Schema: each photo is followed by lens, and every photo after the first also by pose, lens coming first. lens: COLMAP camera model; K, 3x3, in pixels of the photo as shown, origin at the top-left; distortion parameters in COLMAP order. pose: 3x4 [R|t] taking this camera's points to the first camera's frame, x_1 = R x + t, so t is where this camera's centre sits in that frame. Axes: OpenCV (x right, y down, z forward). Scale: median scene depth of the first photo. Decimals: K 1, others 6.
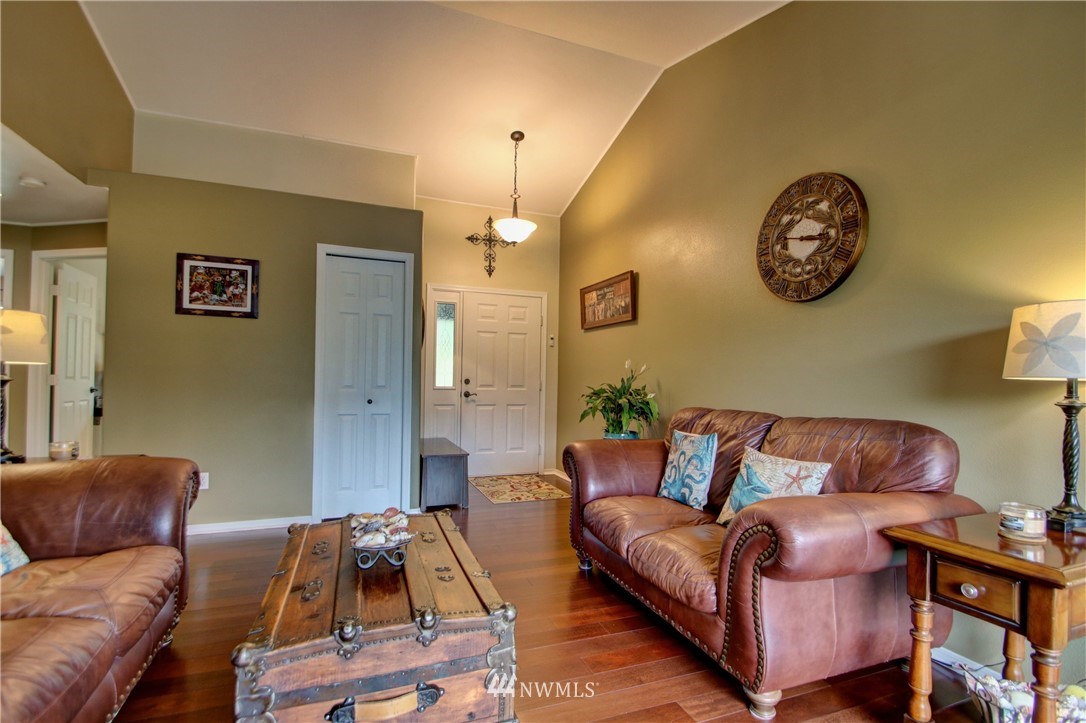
lens RADIAL K [[508.1, 0, 551.9], [0, 508.1, 376.3], [0, 0, 1]] dist [0.015400, -0.018357]
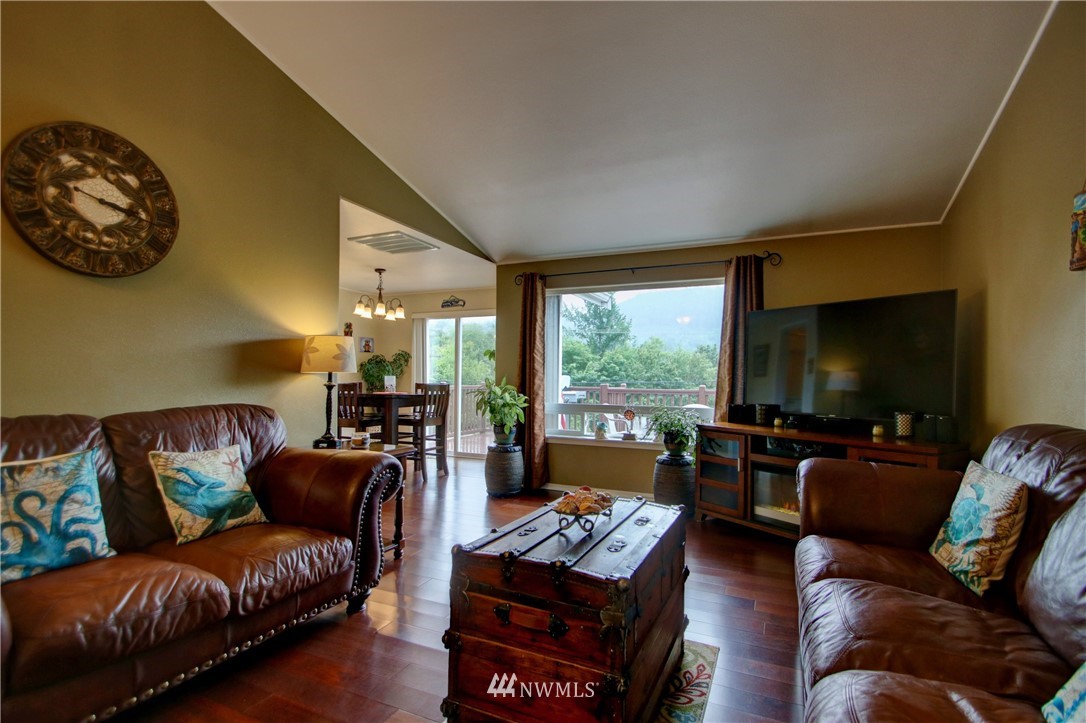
lens RADIAL K [[508.1, 0, 553.0], [0, 508.1, 375.1], [0, 0, 1]] dist [0.015400, -0.018357]
pose [[-0.705083, -0.020120, 0.708840, -0.591032], [-0.027802, 0.999613, 0.000718, -0.005597], [-0.708580, -0.019200, -0.705369, 0.992574]]
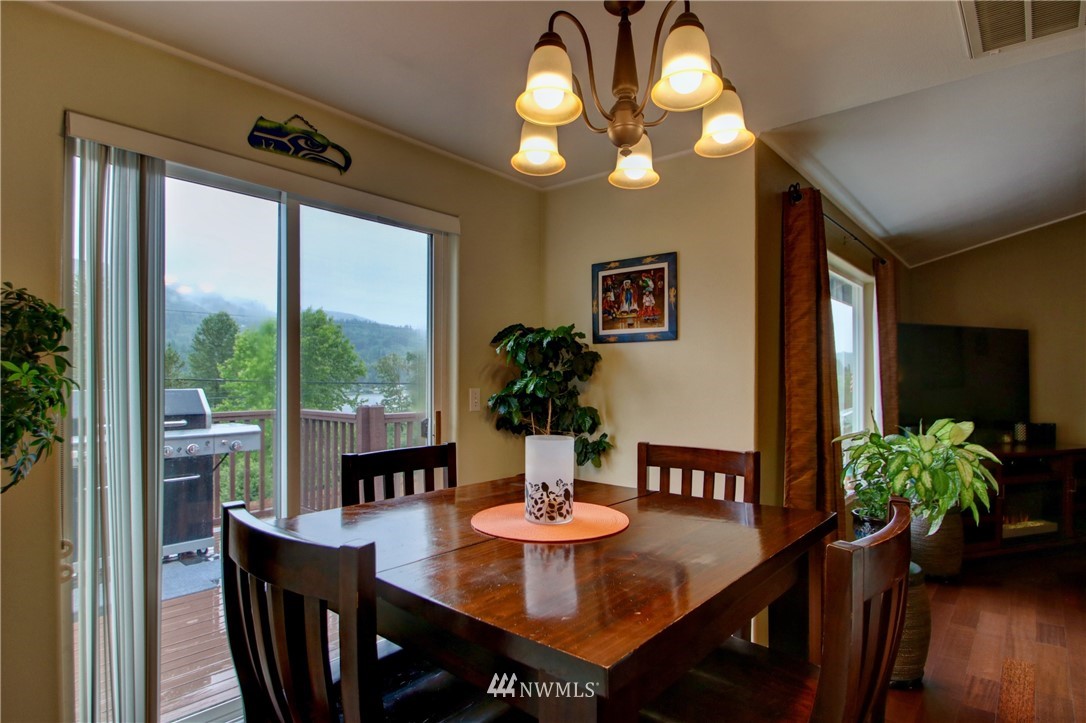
lens RADIAL K [[579.6, 0, 553.1], [0, 579.6, 375.6], [0, 0, 1]] dist [-0.010857, -0.004267]
pose [[-0.875448, -0.023096, -0.482759, 1.625659], [-0.016606, 0.999705, -0.017713, -0.026090], [0.483026, -0.007490, -0.875574, 0.417781]]
